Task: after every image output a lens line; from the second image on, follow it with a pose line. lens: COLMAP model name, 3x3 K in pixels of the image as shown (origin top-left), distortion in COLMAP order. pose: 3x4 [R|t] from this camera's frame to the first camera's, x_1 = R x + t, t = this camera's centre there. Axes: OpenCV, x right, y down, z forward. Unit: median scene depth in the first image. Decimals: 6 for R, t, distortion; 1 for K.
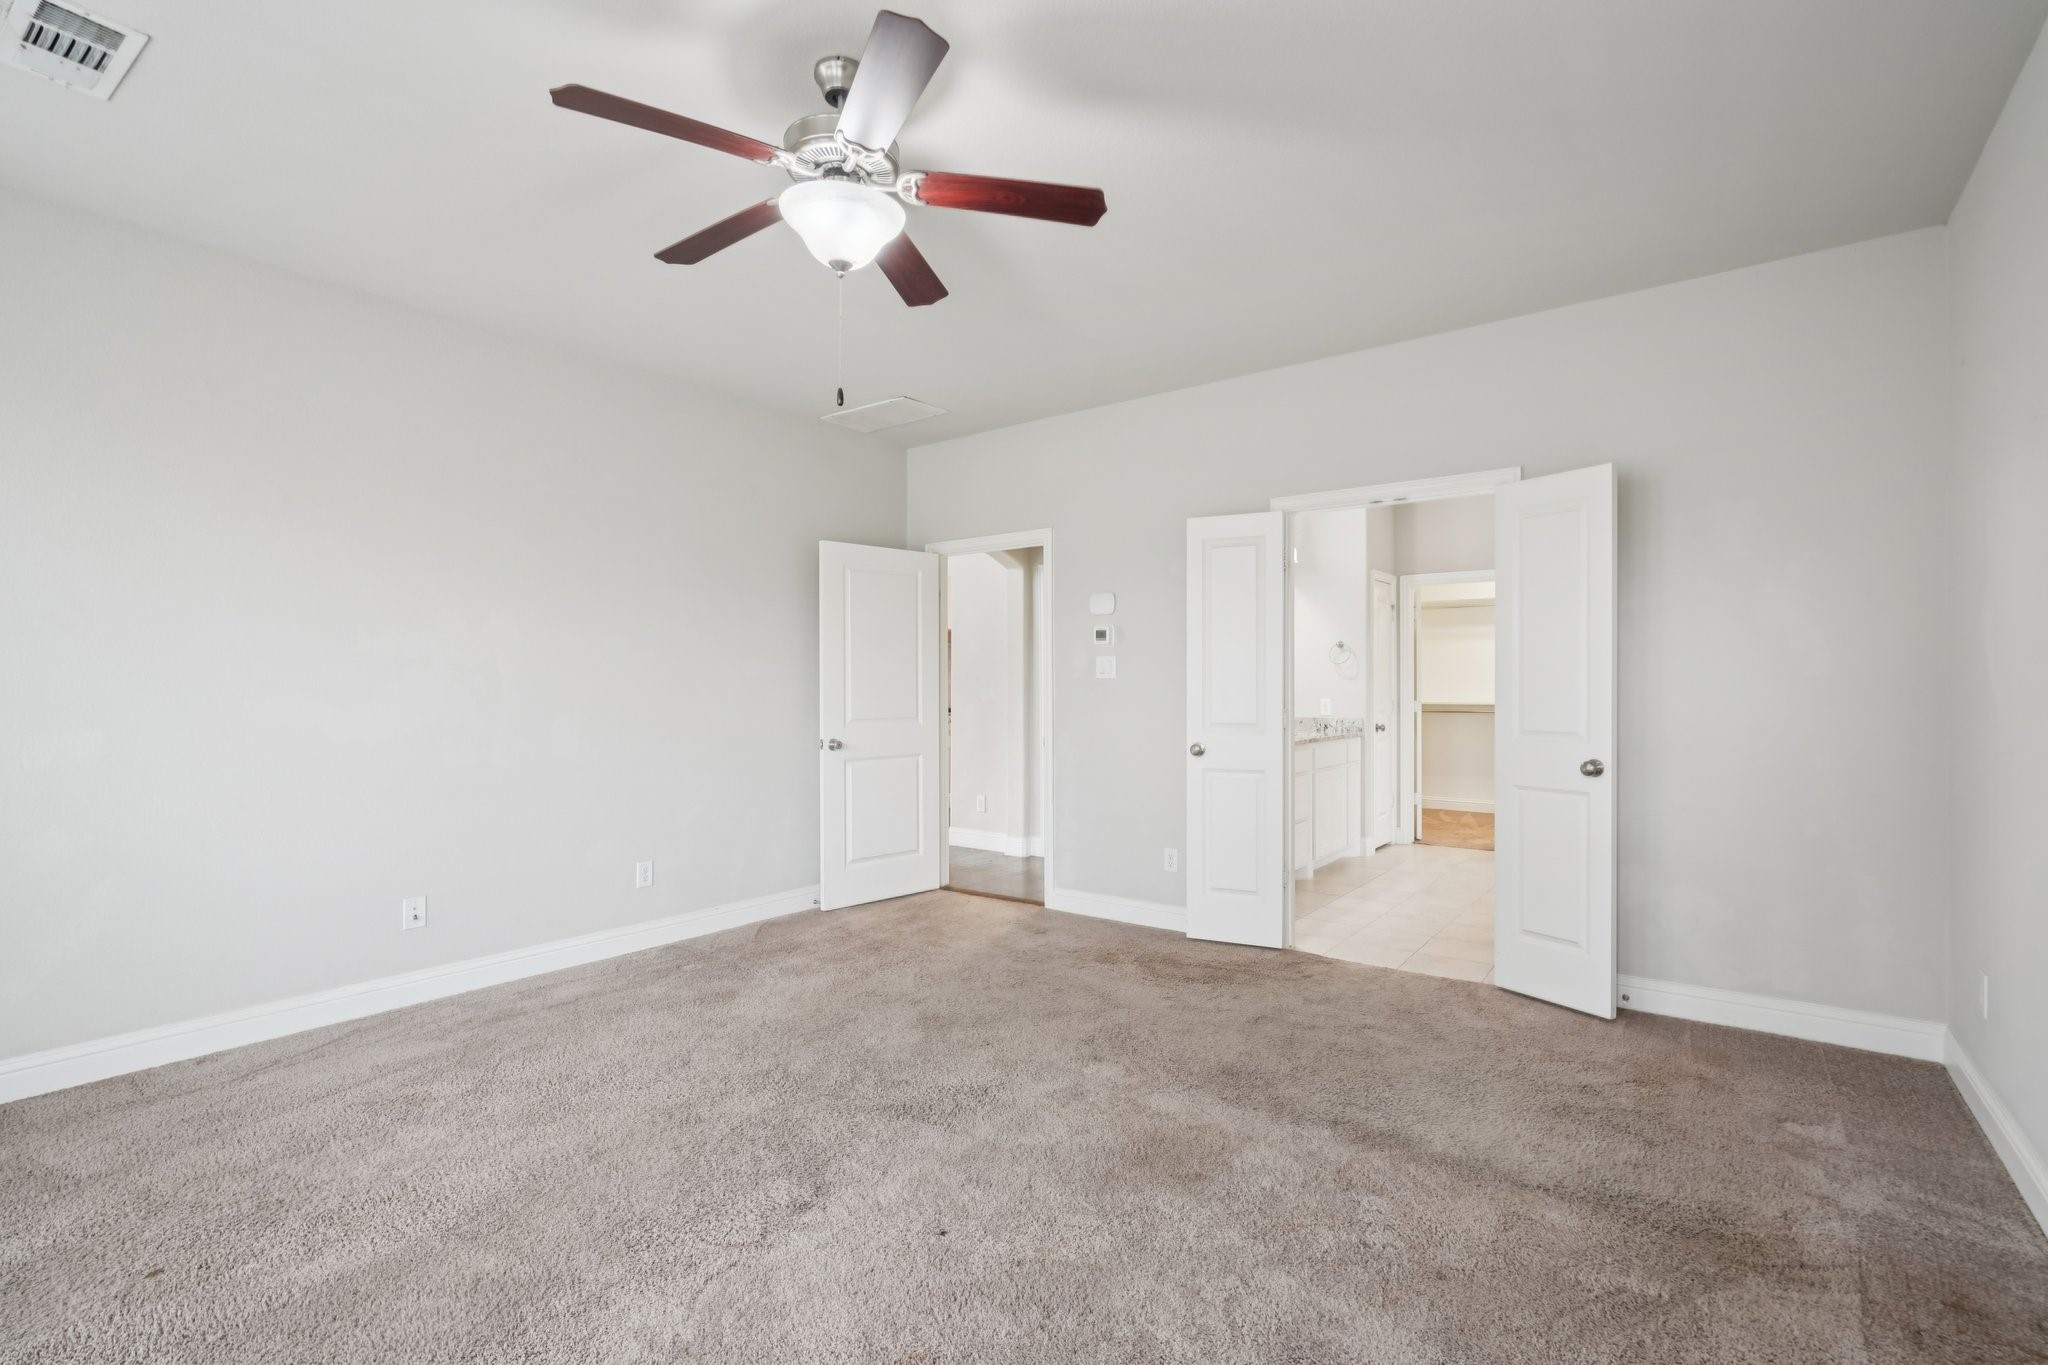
lens RADIAL K [[928.1, 0, 1026.6], [0, 928.1, 682.6], [0, 0, 1]] dist [-0.008731, 0.002802]
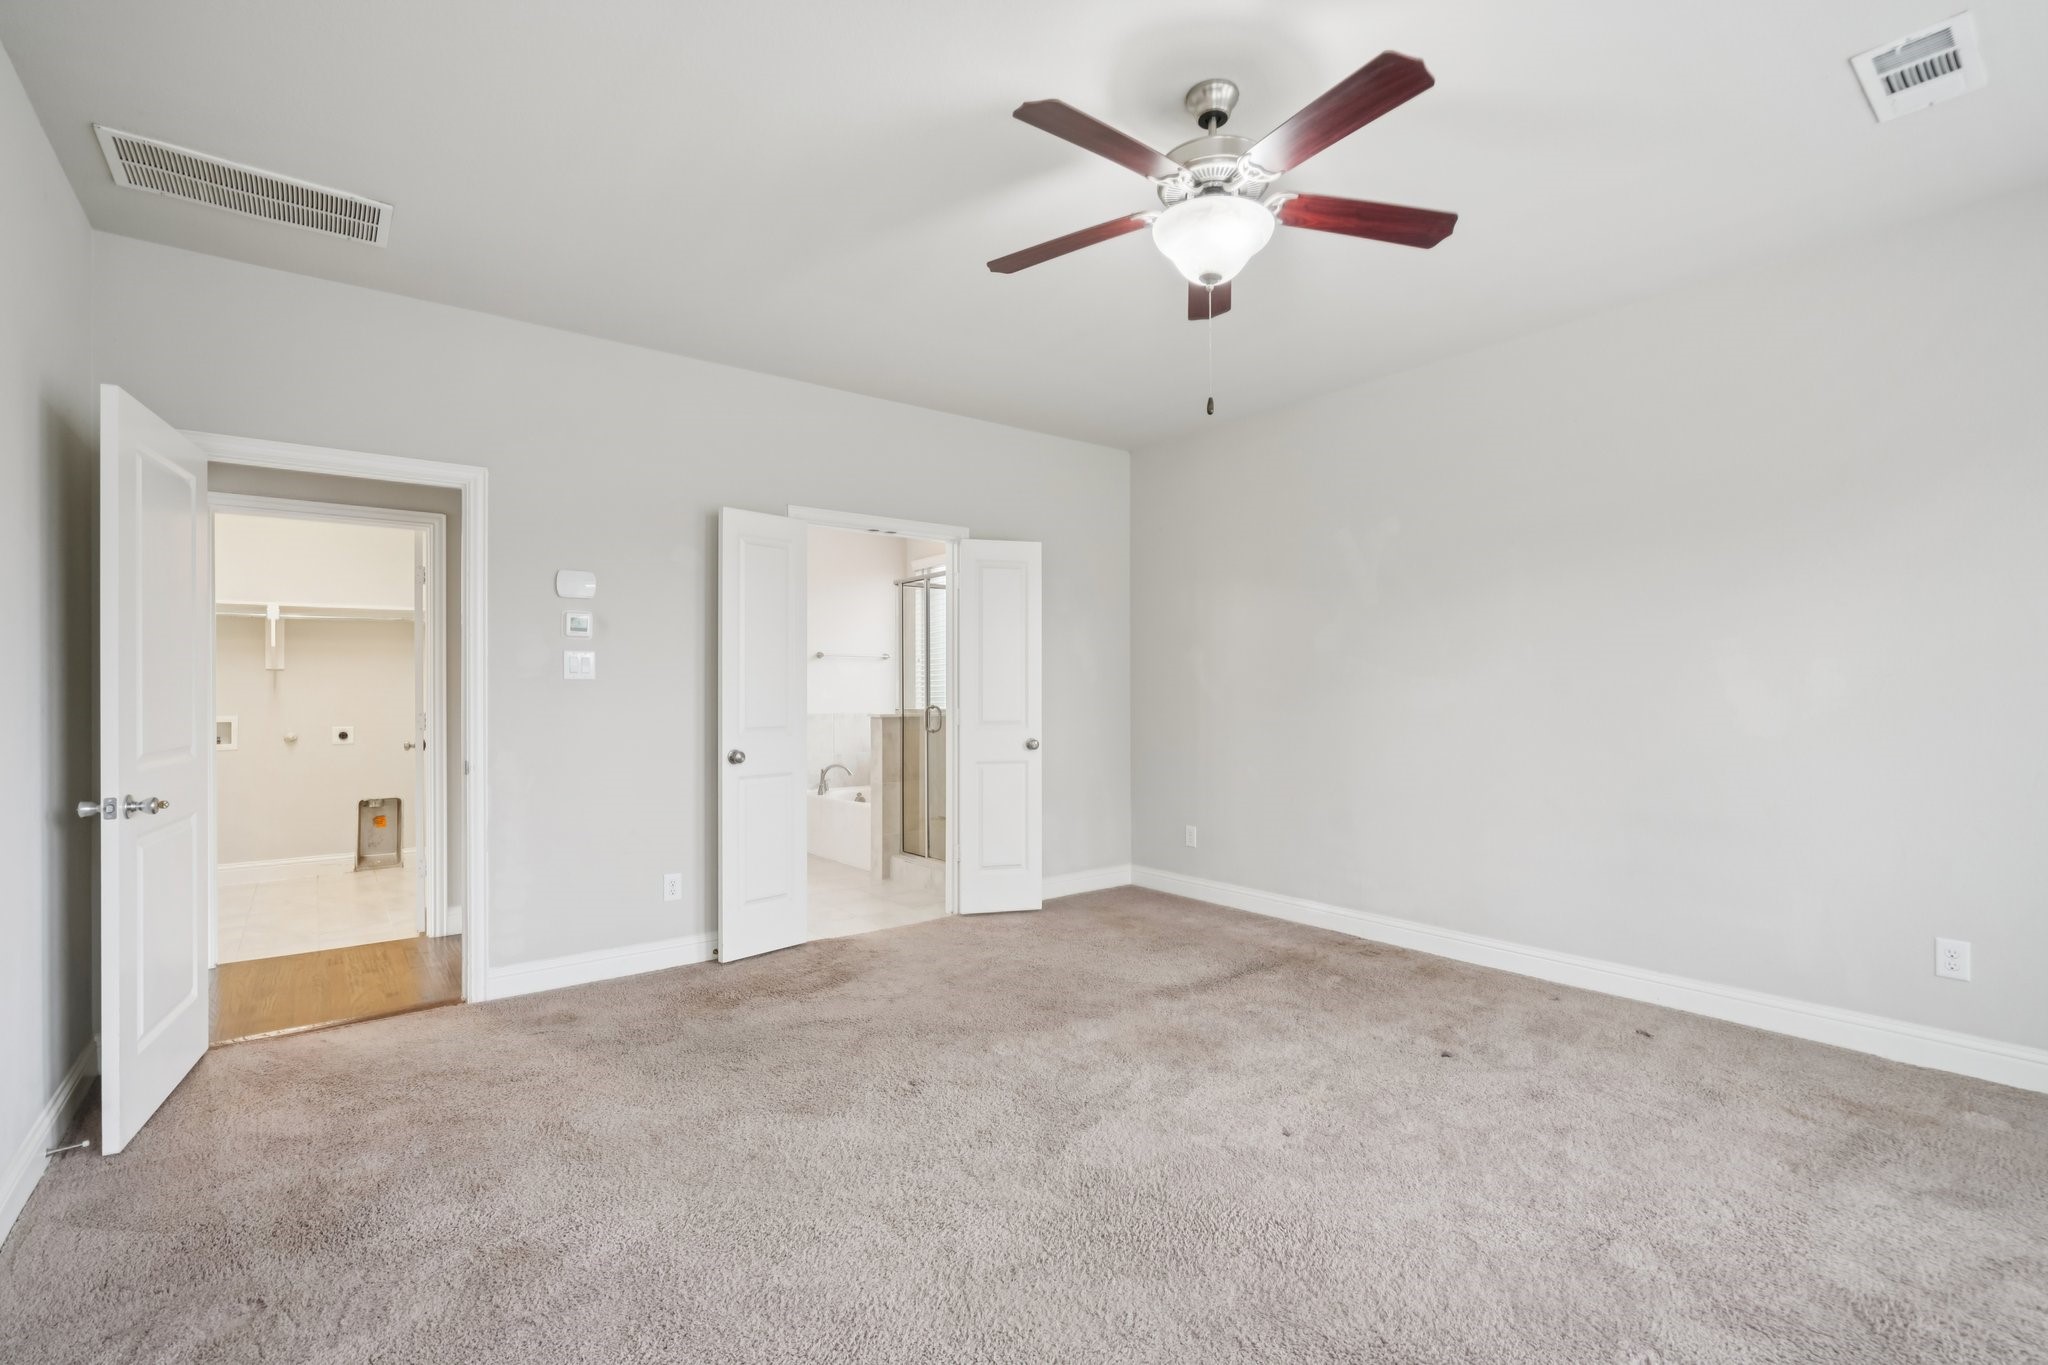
lens RADIAL K [[928.1, 0, 1034.7], [0, 928.1, 689.7], [0, 0, 1]] dist [-0.008731, 0.002802]
pose [[0.253580, 0.000056, 0.967314, -0.720190], [-0.005071, 0.999986, 0.001272, 0.001462], [-0.967301, -0.005228, 0.253577, 0.531588]]
